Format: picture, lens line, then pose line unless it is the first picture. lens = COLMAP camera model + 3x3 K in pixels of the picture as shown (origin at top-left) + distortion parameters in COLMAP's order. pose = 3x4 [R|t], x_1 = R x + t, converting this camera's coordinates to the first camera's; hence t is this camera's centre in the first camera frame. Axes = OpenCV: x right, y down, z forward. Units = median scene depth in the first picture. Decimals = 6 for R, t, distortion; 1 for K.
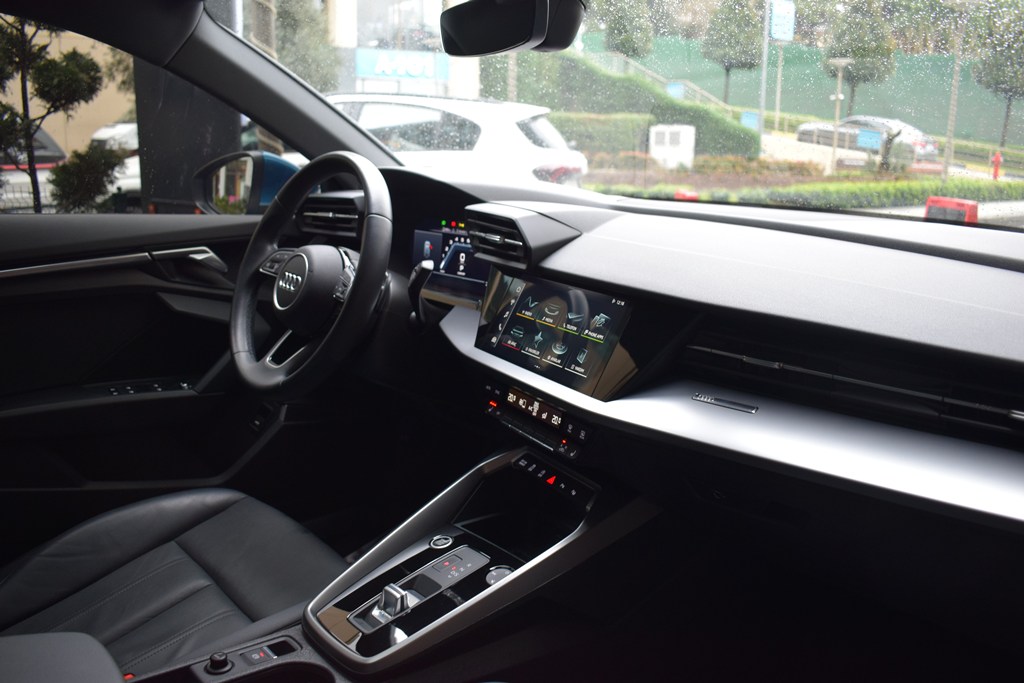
lens RADIAL K [[889.9, 0, 518.1], [0, 889.9, 337.4], [0, 0, 1]] dist [0.005958, -0.002055]
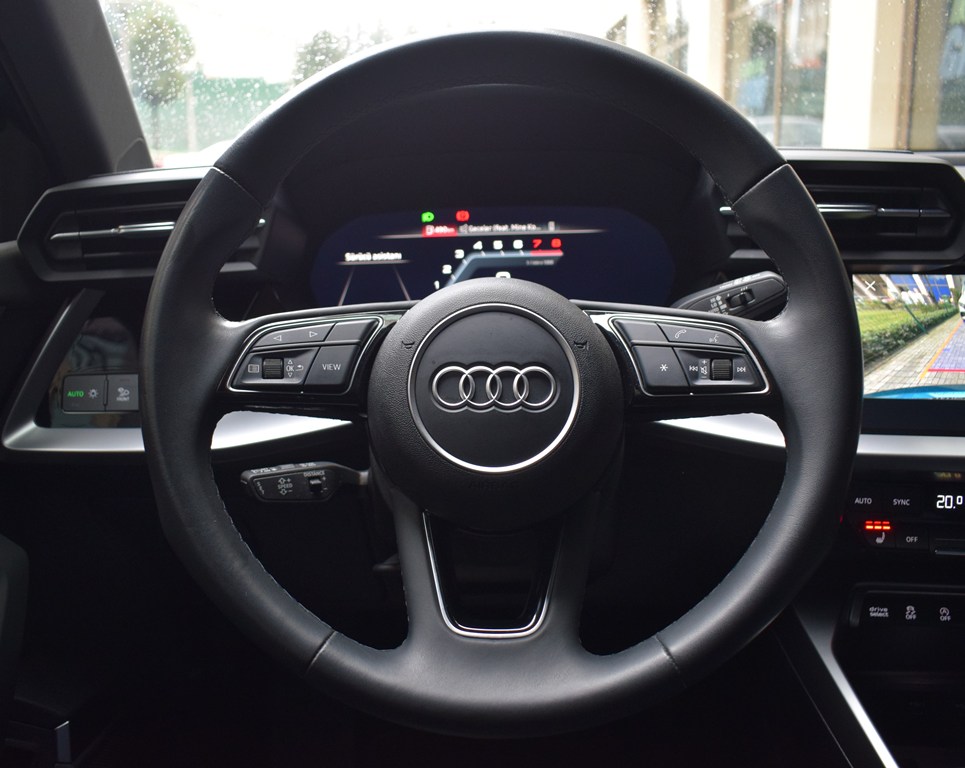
lens RADIAL K [[921.7, 0, 452.7], [0, 921.7, 378.6], [0, 0, 1]] dist [-0.072446, 0.000000]
pose [[0.659310, -0.203792, 0.723726, -0.605306], [0.191923, 0.976295, 0.100071, -0.121065], [-0.726963, 0.072922, 0.682794, 0.875759]]
